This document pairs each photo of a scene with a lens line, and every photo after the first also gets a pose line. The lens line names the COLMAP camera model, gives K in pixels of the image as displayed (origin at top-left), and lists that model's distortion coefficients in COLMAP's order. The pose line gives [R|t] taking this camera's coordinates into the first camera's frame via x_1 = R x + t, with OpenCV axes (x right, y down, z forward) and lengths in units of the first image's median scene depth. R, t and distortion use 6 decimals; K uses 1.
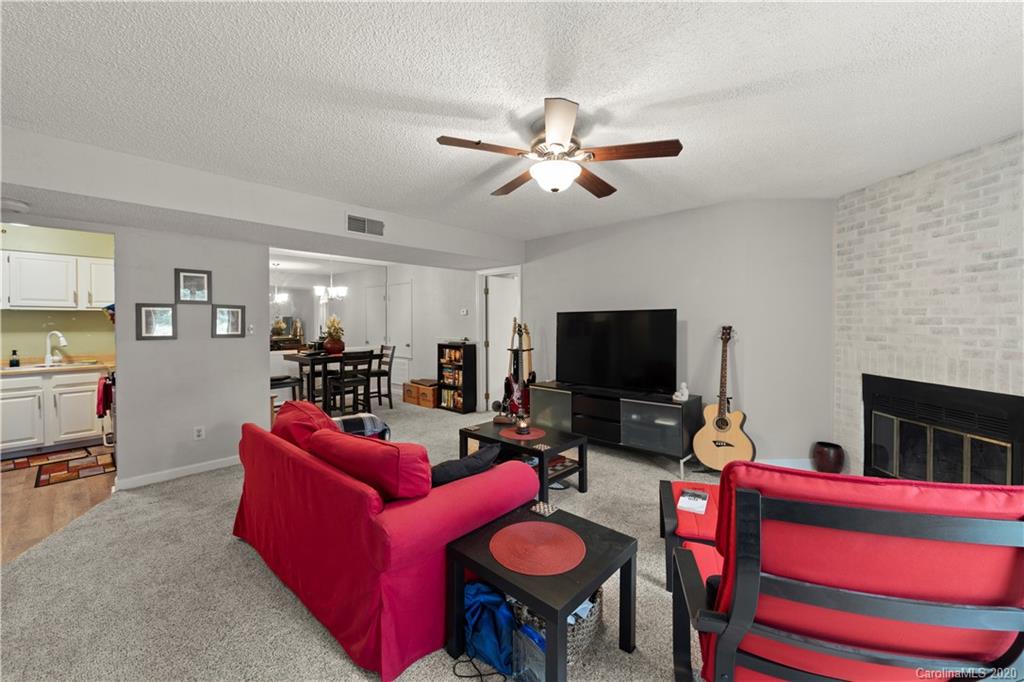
lens RADIAL K [[403.9, 0, 511.9], [0, 403.9, 324.1], [0, 0, 1]] dist [0.001273, -0.000012]
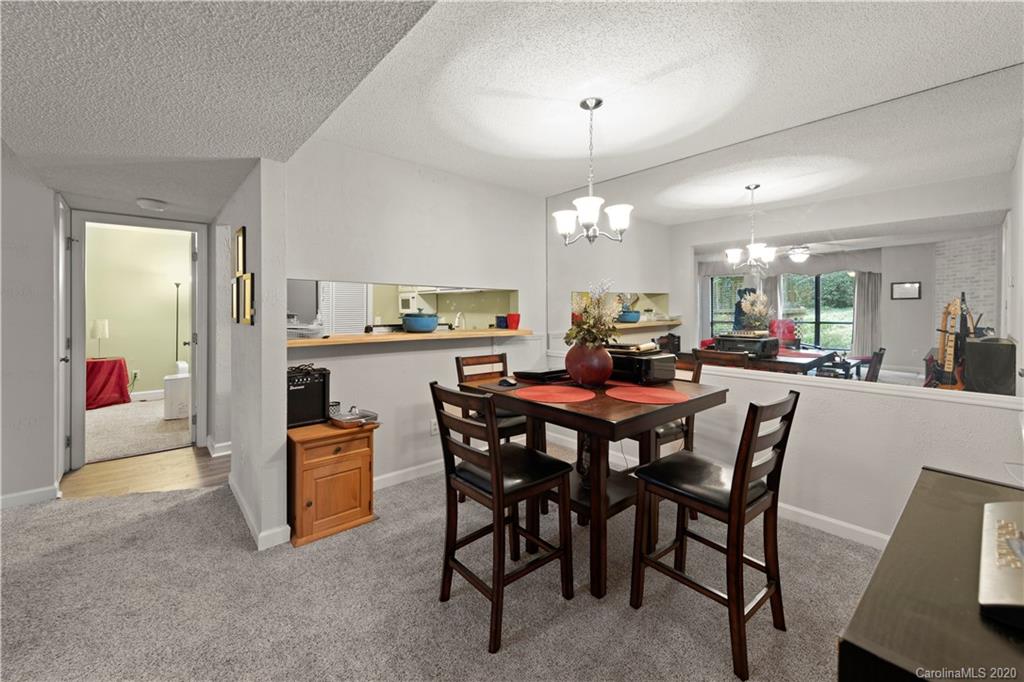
lens RADIAL K [[411.0, 0, 506.3], [0, 411.0, 308.4], [0, 0, 1]] dist [0.002457, 0.000239]
pose [[-0.097224, 0.004254, -0.995253, -0.101512], [-0.003410, 0.999984, 0.004608, 0.002925], [0.995257, 0.003841, -0.097208, 1.746861]]
